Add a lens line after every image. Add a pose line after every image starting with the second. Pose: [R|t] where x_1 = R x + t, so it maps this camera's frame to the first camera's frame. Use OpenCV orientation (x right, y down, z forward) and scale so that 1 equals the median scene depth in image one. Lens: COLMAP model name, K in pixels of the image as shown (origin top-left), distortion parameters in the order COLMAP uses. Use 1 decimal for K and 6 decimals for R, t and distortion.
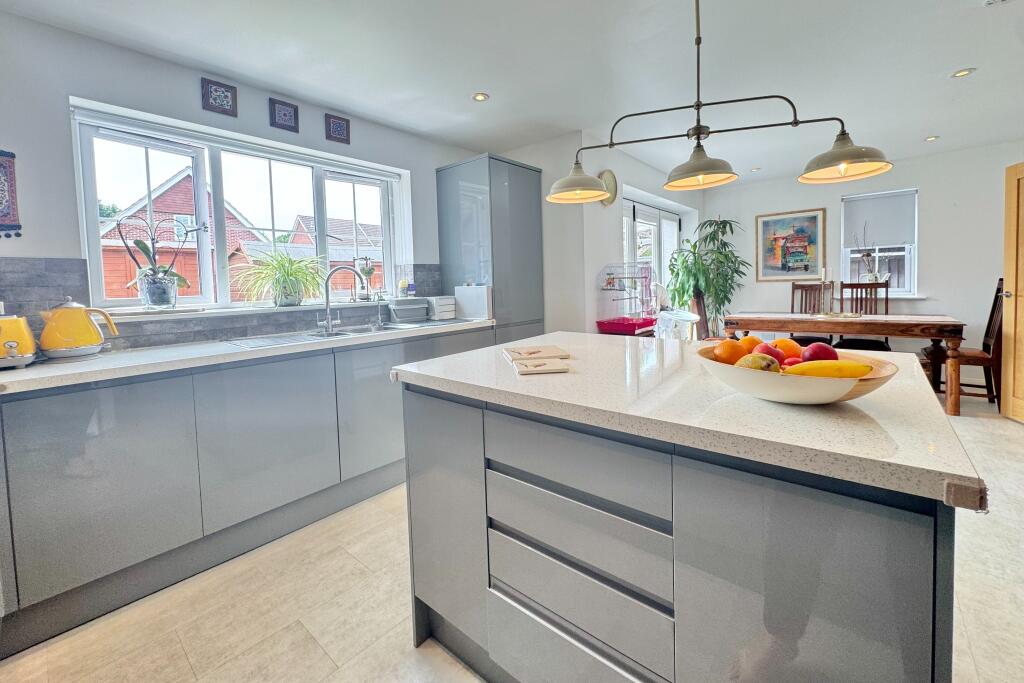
lens RADIAL K [[418.2, 0, 513.4], [0, 418.2, 302.8], [0, 0, 1]] dist [-0.000073, -0.000042]
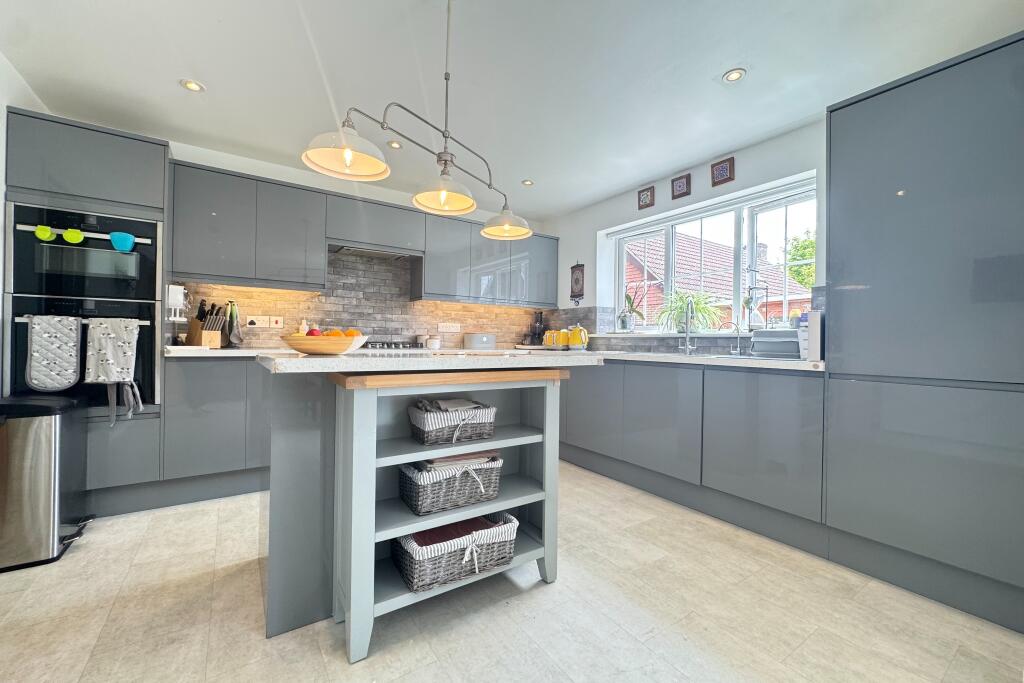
lens RADIAL K [[418.2, 0, 506.9], [0, 418.2, 339.9], [0, 0, 1]] dist [-0.000073, -0.000042]
pose [[-0.273056, 0.028815, -0.961566, 0.685896], [-0.046102, 0.998011, 0.042999, -0.002241], [0.960893, 0.056071, -0.271185, 0.679784]]
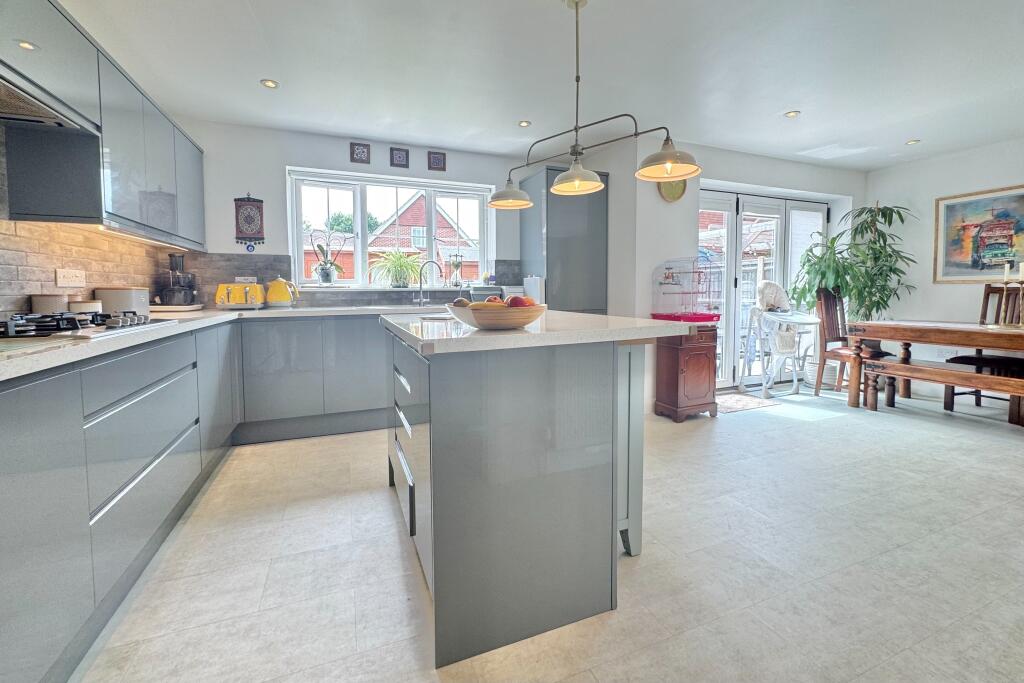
lens RADIAL K [[418.2, 0, 506.5], [0, 418.2, 311.1], [0, 0, 1]] dist [-0.000073, -0.000042]
pose [[0.888939, 0.050306, -0.455255, 0.382104], [-0.043529, 0.998730, 0.025366, 0.029553], [0.455953, -0.002732, 0.890000, -0.109908]]
